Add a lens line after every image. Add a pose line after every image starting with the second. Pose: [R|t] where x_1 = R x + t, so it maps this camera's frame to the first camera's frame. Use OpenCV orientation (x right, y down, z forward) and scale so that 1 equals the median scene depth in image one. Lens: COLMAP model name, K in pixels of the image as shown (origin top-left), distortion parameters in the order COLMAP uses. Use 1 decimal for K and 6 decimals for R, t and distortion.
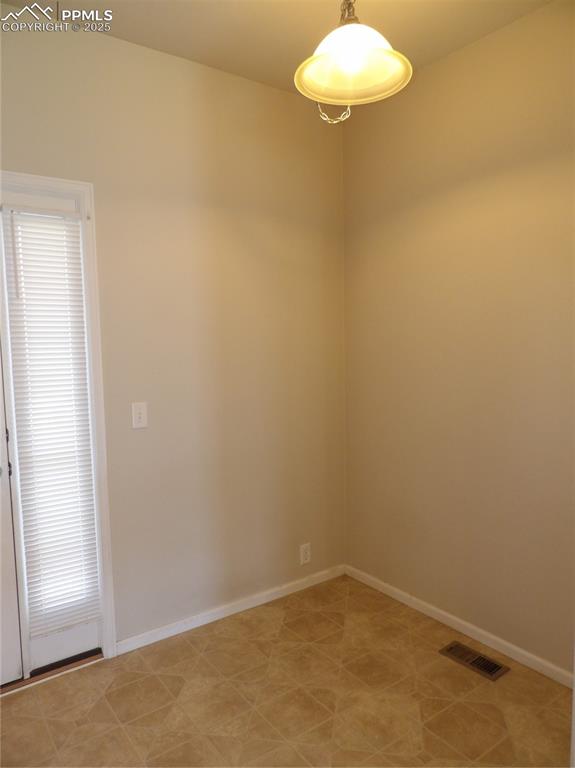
lens RADIAL K [[546.5, 0, 282.2], [0, 546.5, 387.9], [0, 0, 1]] dist [-0.035736, 0.040264]
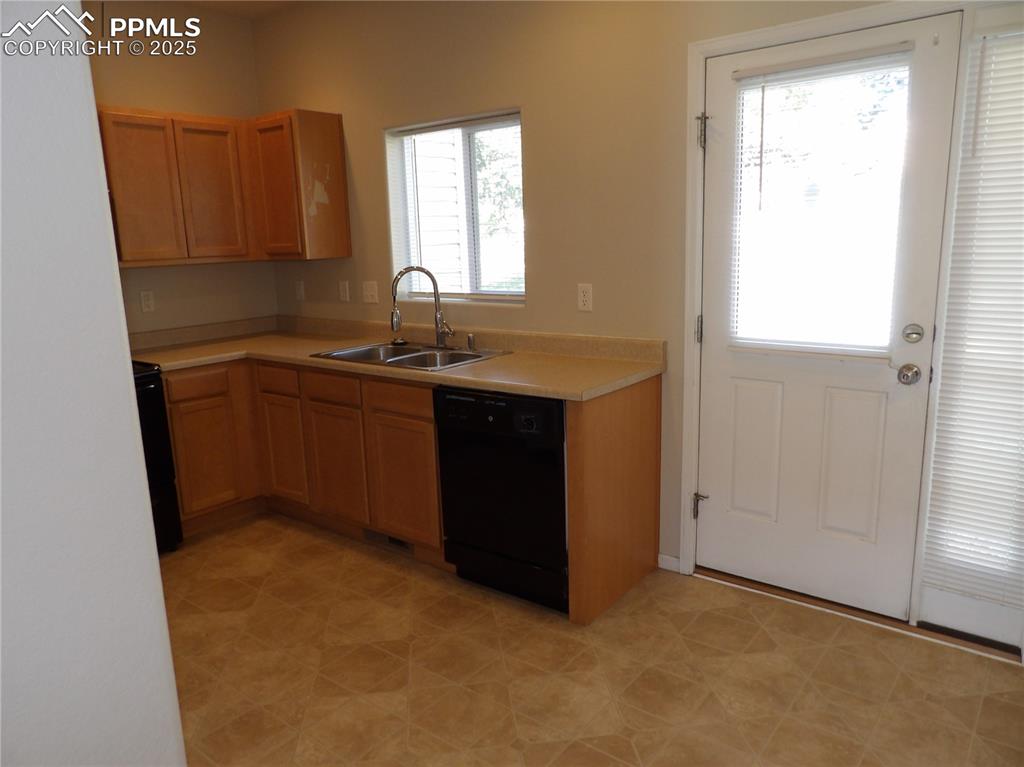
lens RADIAL K [[728.7, 0, 504.6], [0, 728.7, 381.0], [0, 0, 1]] dist [-0.035736, 0.040264]
pose [[0.272484, 0.206440, -0.939753, 0.347461], [-0.066858, 0.978413, 0.195547, -0.011144], [0.959835, 0.009546, 0.280404, 0.080887]]
